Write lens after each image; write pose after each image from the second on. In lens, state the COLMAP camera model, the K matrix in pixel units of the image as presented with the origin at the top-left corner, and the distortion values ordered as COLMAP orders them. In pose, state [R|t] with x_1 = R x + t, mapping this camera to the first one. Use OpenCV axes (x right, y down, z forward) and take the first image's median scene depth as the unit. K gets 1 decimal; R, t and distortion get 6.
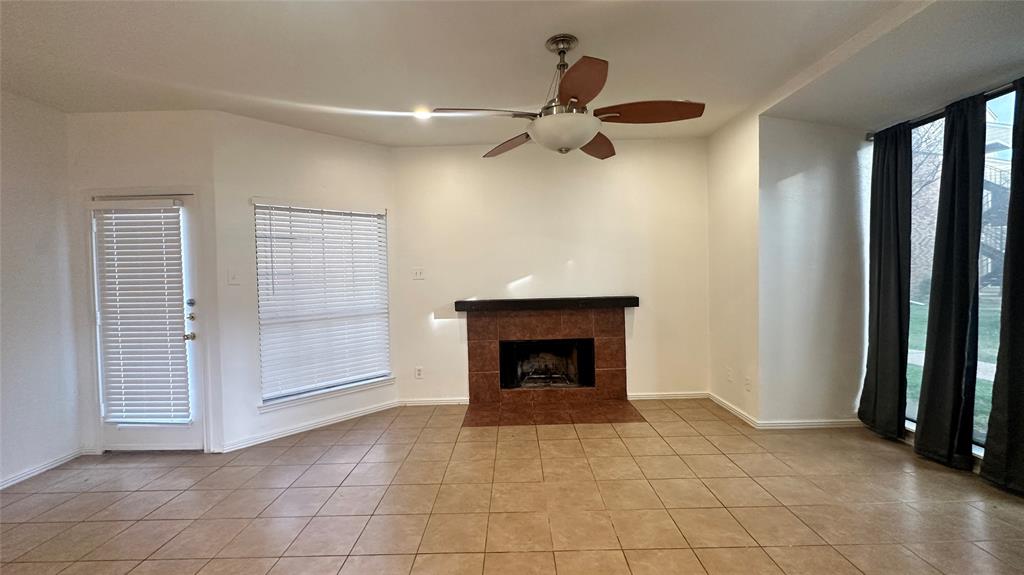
lens RADIAL K [[408.1, 0, 512.9], [0, 408.1, 286.1], [0, 0, 1]] dist [-0.004031, 0.000174]
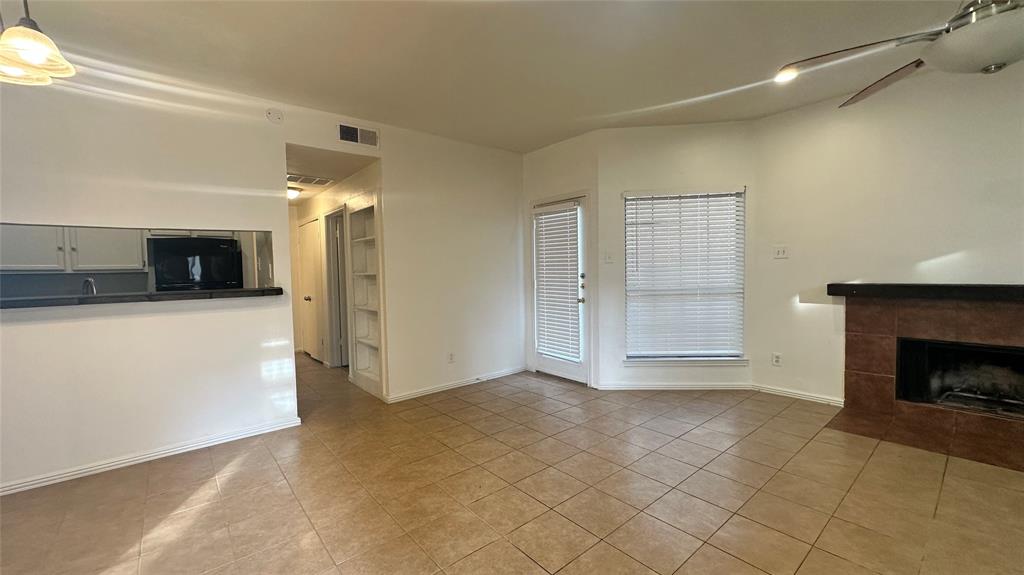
lens RADIAL K [[408.1, 0, 512.4], [0, 408.1, 286.4], [0, 0, 1]] dist [-0.004031, 0.000174]
pose [[0.647744, 0.042636, -0.760664, 0.094245], [-0.012849, 0.998902, 0.045048, 0.015620], [0.761749, -0.019406, 0.647581, -0.063929]]
